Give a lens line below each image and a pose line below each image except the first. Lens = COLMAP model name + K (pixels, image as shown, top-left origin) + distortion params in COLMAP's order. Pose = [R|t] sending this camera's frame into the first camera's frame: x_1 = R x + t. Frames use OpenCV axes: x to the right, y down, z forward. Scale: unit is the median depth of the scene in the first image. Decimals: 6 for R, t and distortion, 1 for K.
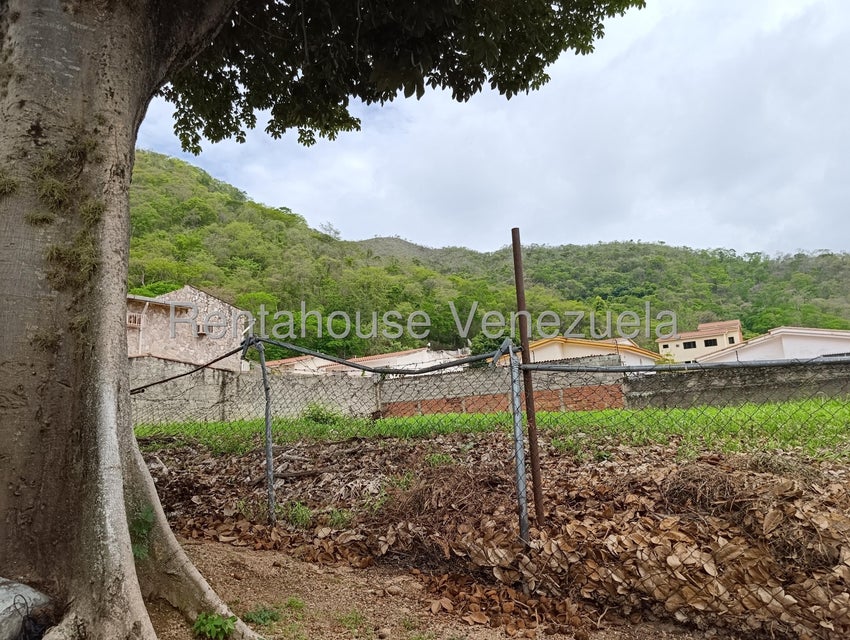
lens RADIAL K [[570.0, 0, 425.0], [0, 570.0, 320.0], [0, 0, 1]] dist [0.002928, 0.005829]
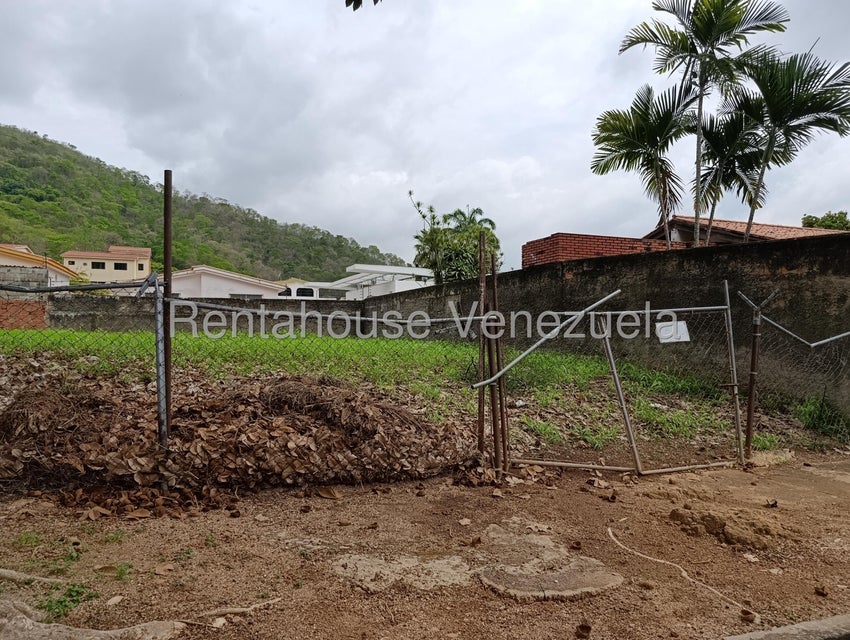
lens RADIAL K [[570.0, 0, 425.0], [0, 570.0, 320.0], [0, 0, 1]] dist [0.002928, 0.005829]
pose [[0.553427, 0.073505, 0.829648, -0.528321], [-0.183131, 0.982461, 0.035116, -0.011509], [-0.812516, -0.171369, 0.557181, -0.045037]]
